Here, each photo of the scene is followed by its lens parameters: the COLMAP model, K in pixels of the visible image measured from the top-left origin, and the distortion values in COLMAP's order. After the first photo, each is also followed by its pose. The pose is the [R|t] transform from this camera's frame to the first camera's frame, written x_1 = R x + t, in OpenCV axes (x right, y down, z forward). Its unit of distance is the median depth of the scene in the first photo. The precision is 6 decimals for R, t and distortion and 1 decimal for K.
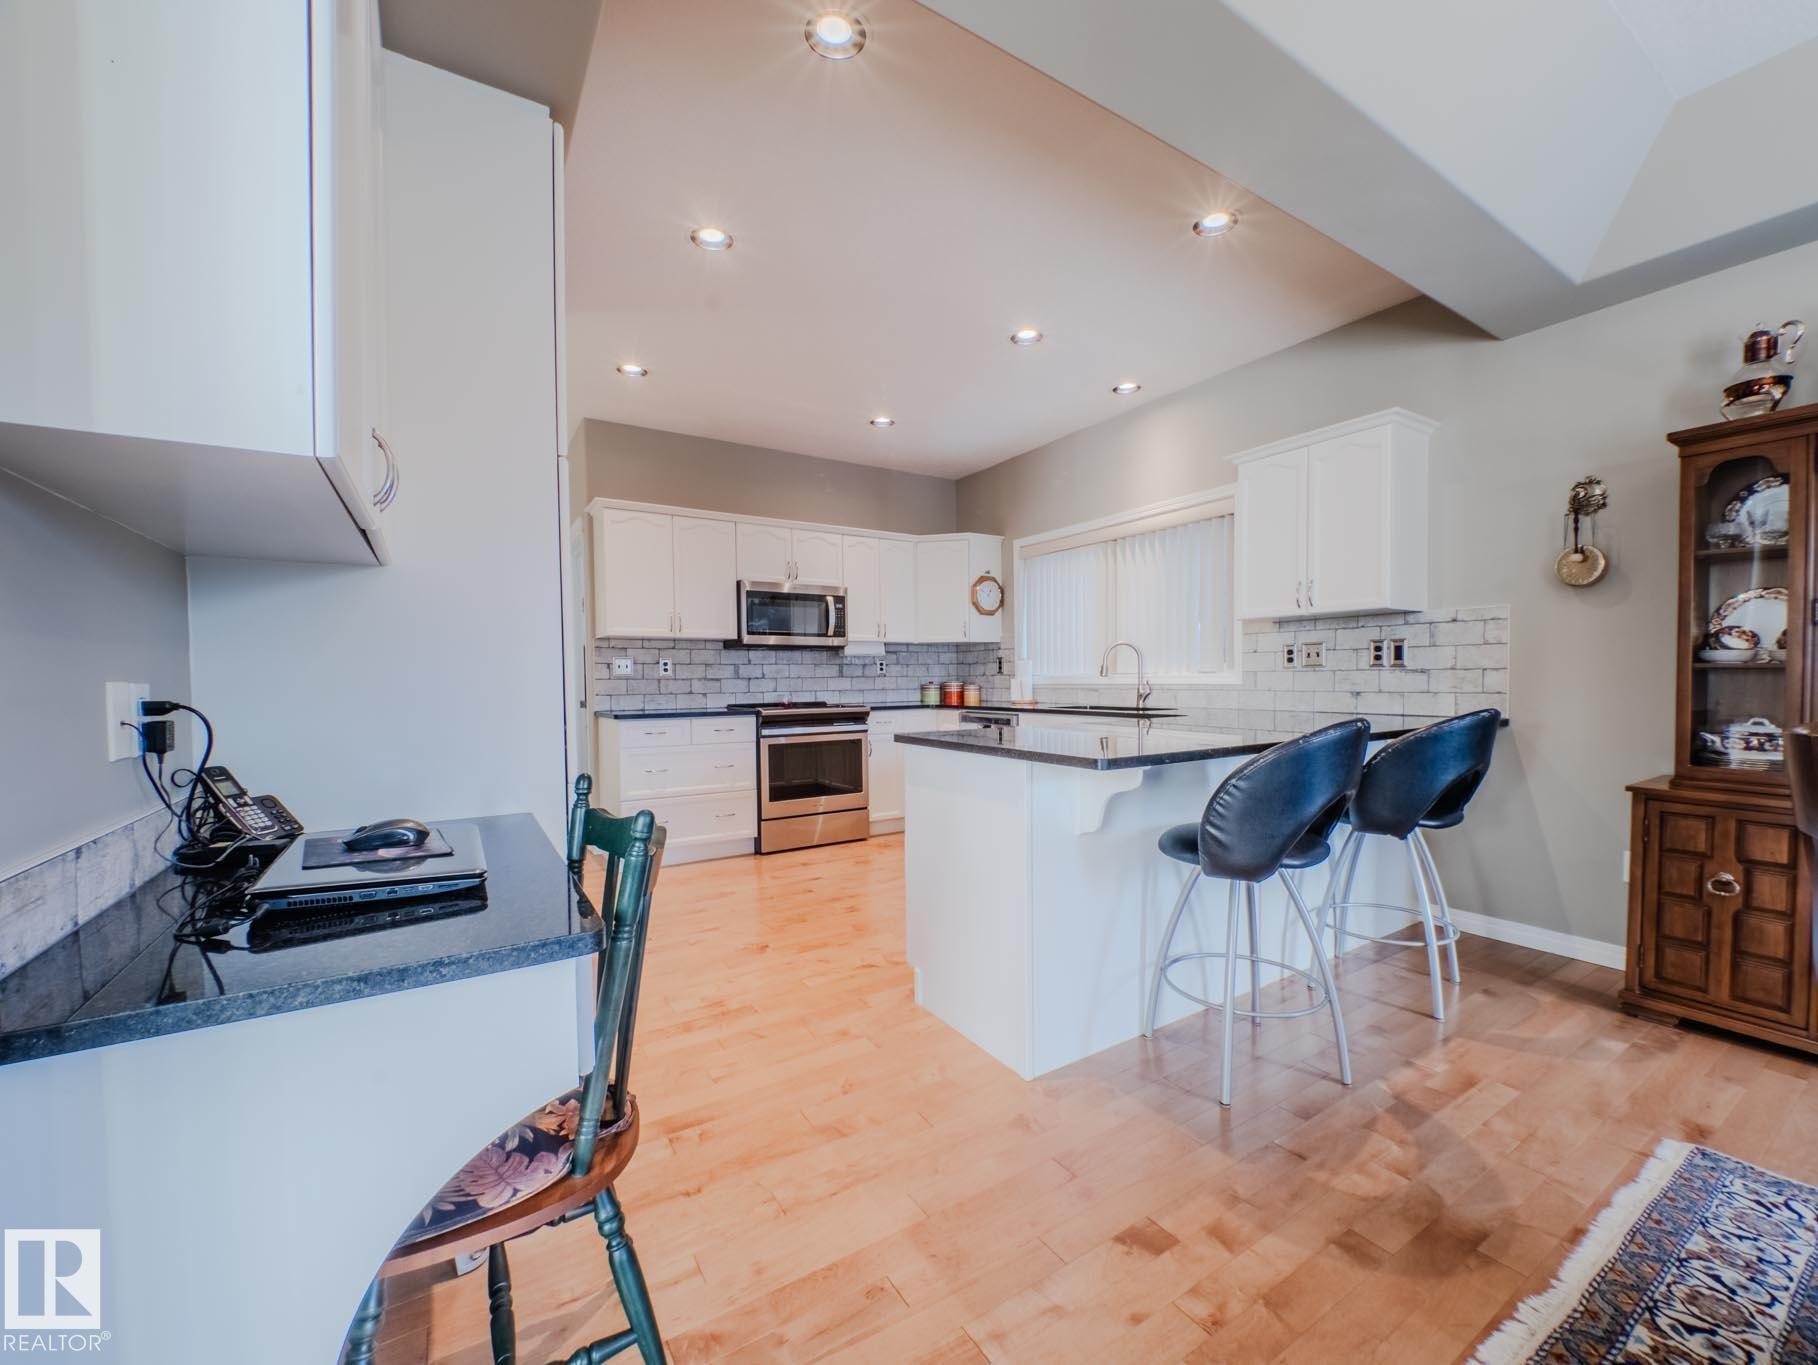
lens RADIAL K [[740.0, 0, 930.9], [0, 740.0, 697.6], [0, 0, 1]] dist [0.002908, -0.005880]
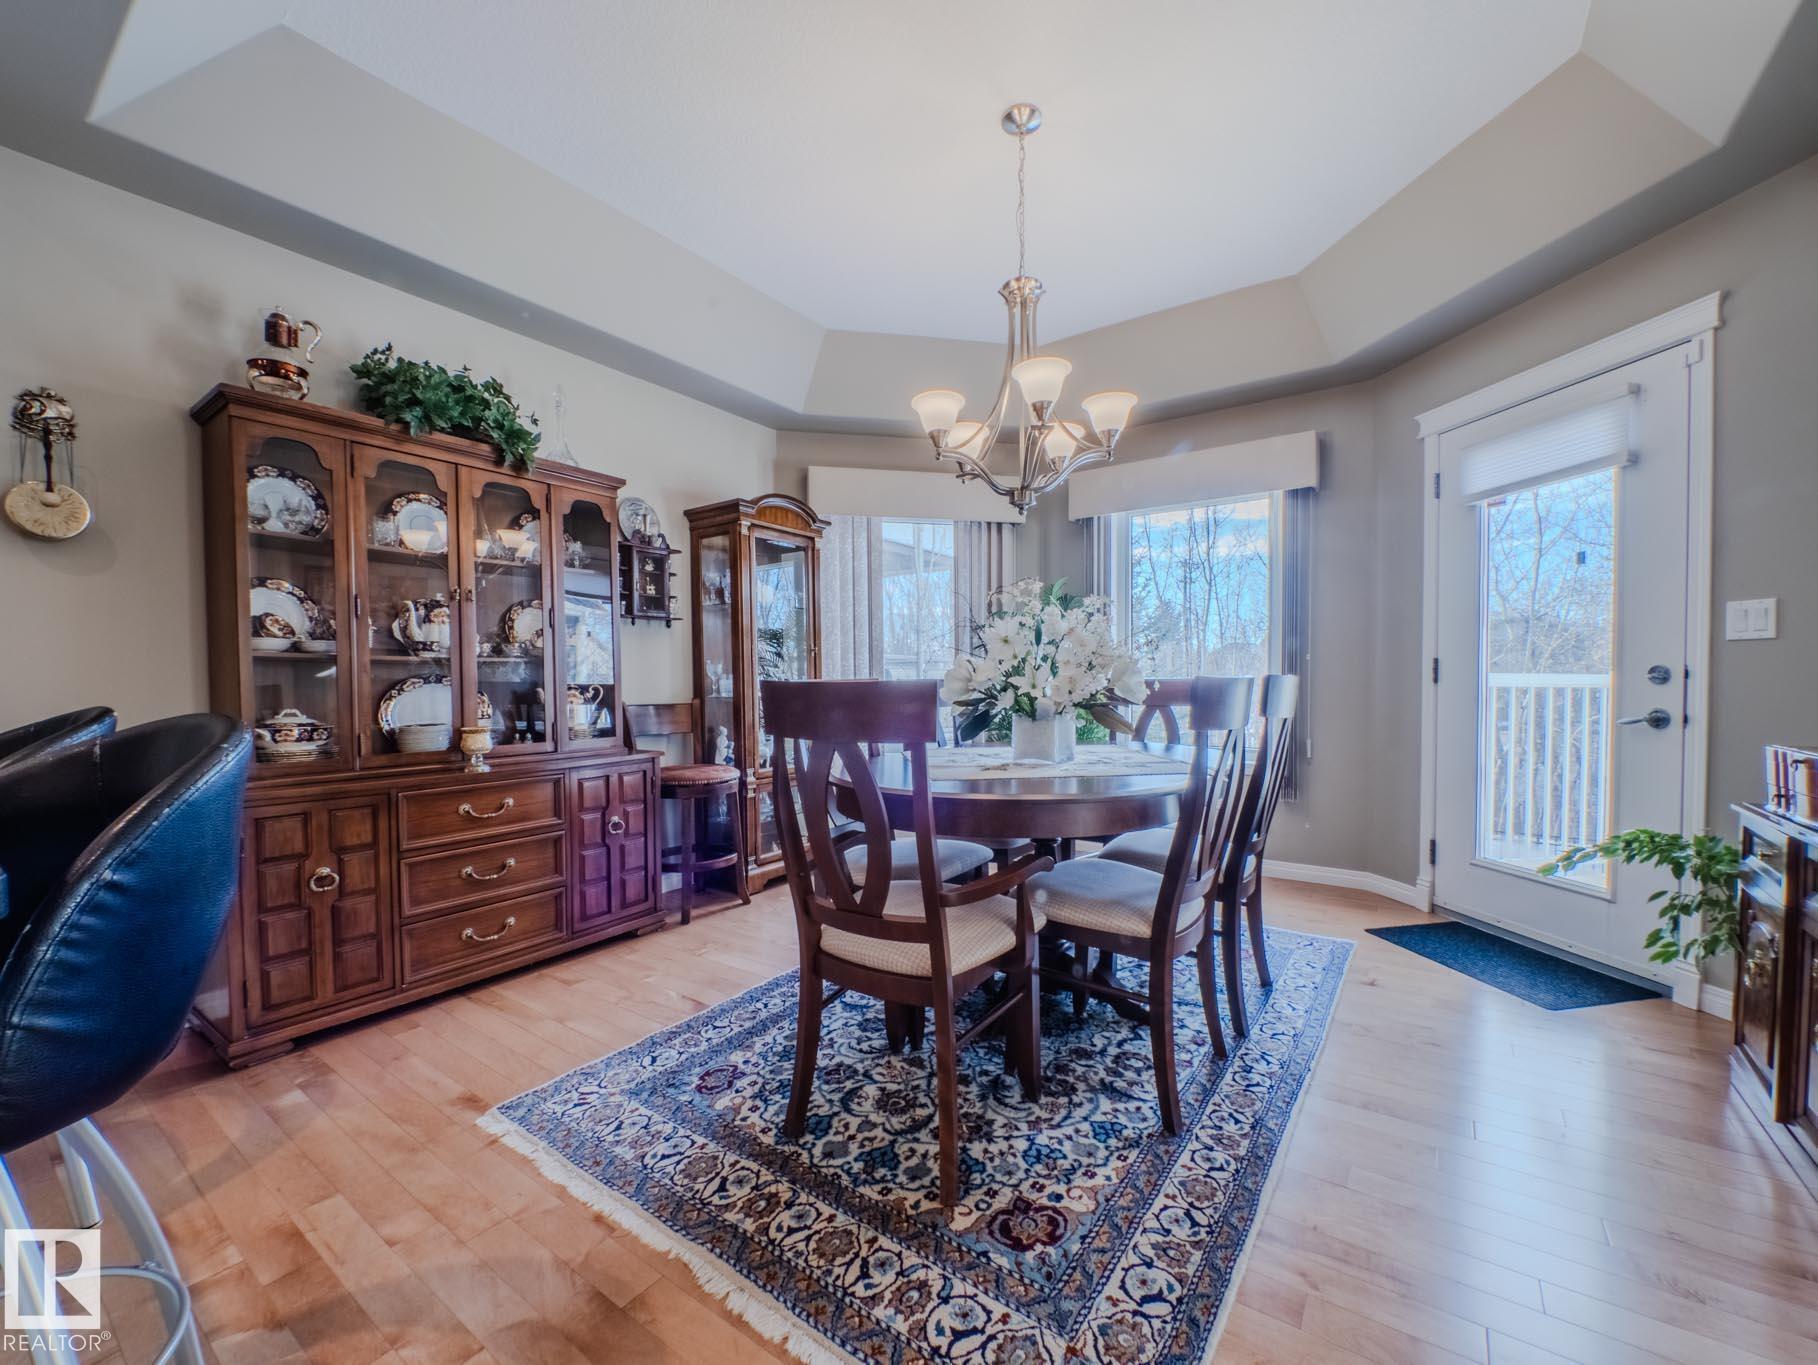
lens RADIAL K [[740.0, 0, 917.3], [0, 740.0, 697.4], [0, 0, 1]] dist [0.002908, -0.005880]
pose [[-0.374798, -0.012428, 0.927023, -0.052639], [0.036937, 0.998916, 0.028326, 0.007180], [-0.926370, 0.044858, -0.373933, 0.285566]]
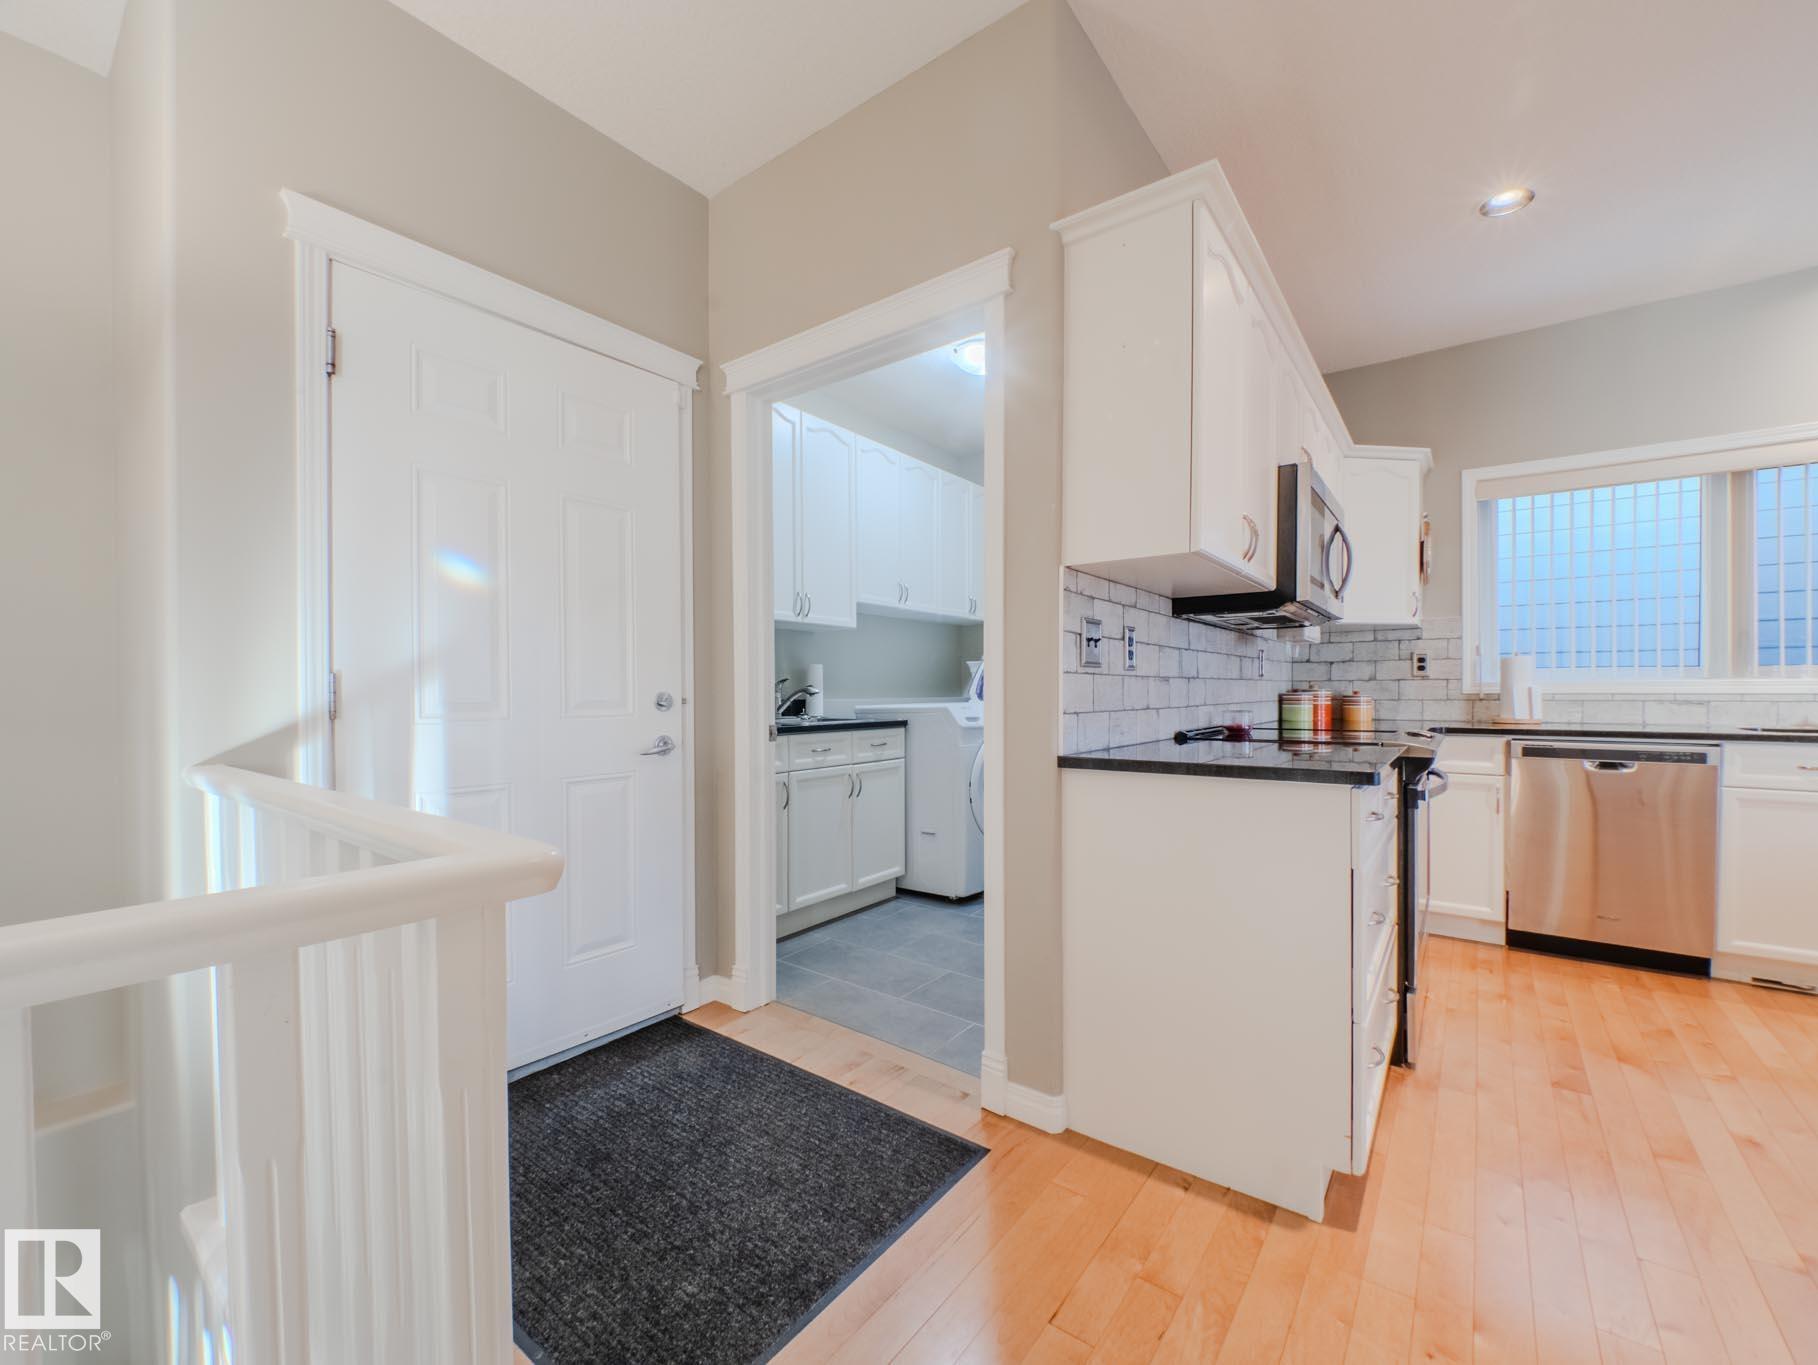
lens RADIAL K [[740.0, 0, 923.6], [0, 740.0, 686.1], [0, 0, 1]] dist [0.002908, -0.005880]
pose [[0.934400, 0.008822, 0.356116, -0.650556], [0.002156, 0.999535, -0.030419, -0.006905], [-0.356218, 0.029191, 0.933947, 0.658035]]
